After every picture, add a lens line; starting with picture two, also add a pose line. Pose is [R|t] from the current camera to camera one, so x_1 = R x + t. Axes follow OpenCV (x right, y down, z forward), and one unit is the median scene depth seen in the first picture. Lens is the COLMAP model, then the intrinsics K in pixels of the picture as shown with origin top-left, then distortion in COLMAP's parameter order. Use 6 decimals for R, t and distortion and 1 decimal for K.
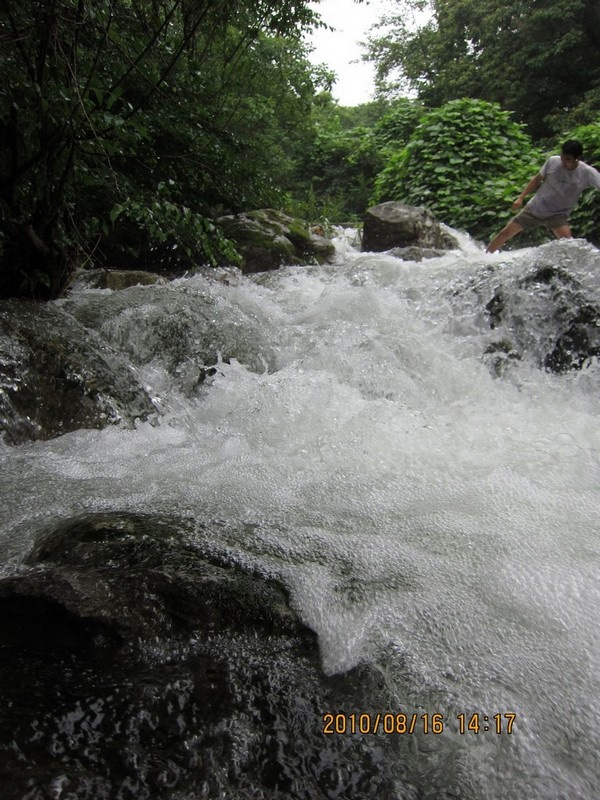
lens RADIAL K [[670.8, 0, 300.0], [0, 670.8, 400.0], [0, 0, 1]] dist [-0.050917, 0.020022]
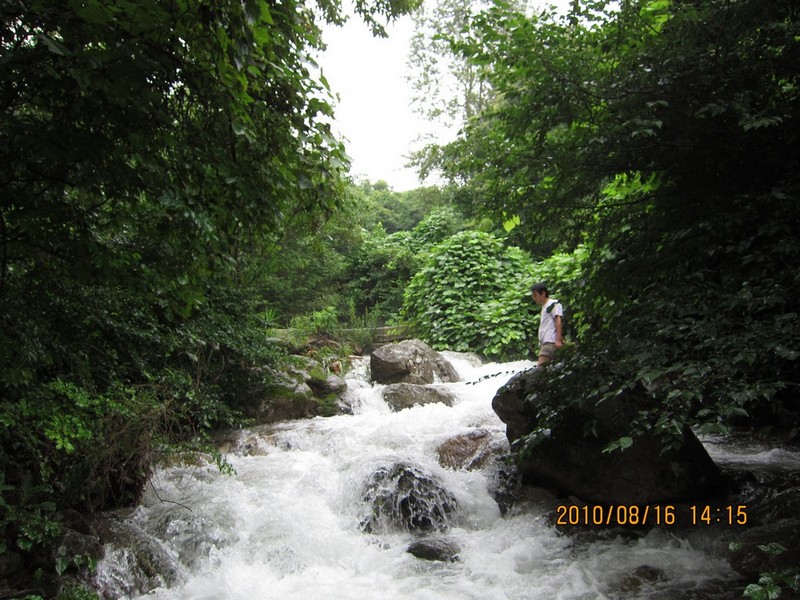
lens RADIAL K [[670.8, 0, 400.0], [0, 670.8, 300.0], [0, 0, 1]] dist [-0.050917, 0.020022]
pose [[0.997557, -0.056261, 0.041416, 0.072540], [0.064414, 0.970219, -0.233508, -0.048308], [-0.027045, 0.235605, 0.971472, -0.215448]]
